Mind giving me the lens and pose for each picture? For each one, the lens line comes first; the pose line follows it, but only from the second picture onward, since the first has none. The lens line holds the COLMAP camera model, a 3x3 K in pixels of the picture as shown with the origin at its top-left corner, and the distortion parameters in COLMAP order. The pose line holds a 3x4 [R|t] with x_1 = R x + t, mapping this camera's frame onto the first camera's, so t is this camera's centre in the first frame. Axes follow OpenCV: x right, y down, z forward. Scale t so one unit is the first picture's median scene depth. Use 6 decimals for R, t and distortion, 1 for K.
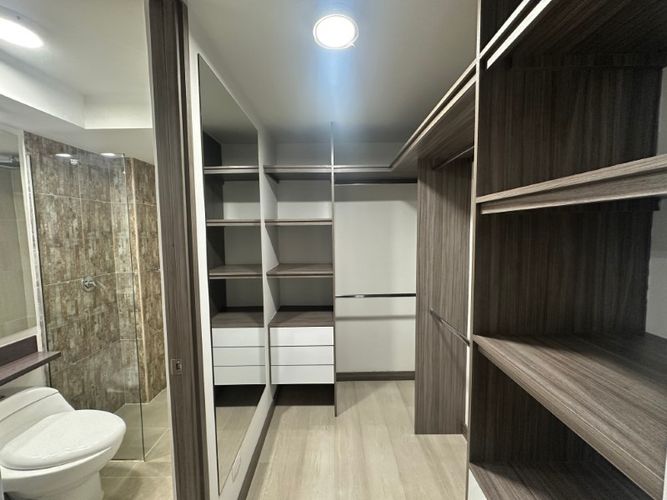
lens RADIAL K [[264.4, 0, 332.5], [0, 264.4, 249.6], [0, 0, 1]] dist [-0.002831, -0.000132]
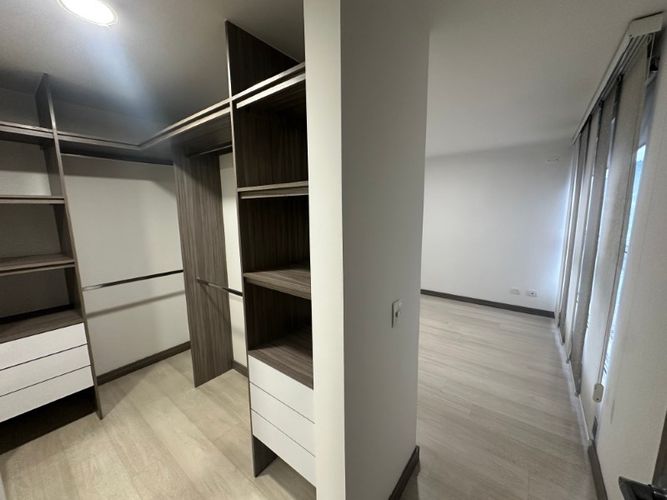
lens RADIAL K [[264.4, 0, 333.4], [0, 264.4, 249.1], [0, 0, 1]] dist [-0.002831, -0.000132]
pose [[0.606976, -0.109965, 0.787075, -0.165592], [0.060630, 0.993902, 0.092105, 0.023868], [-0.792404, -0.008185, 0.609942, -0.182579]]
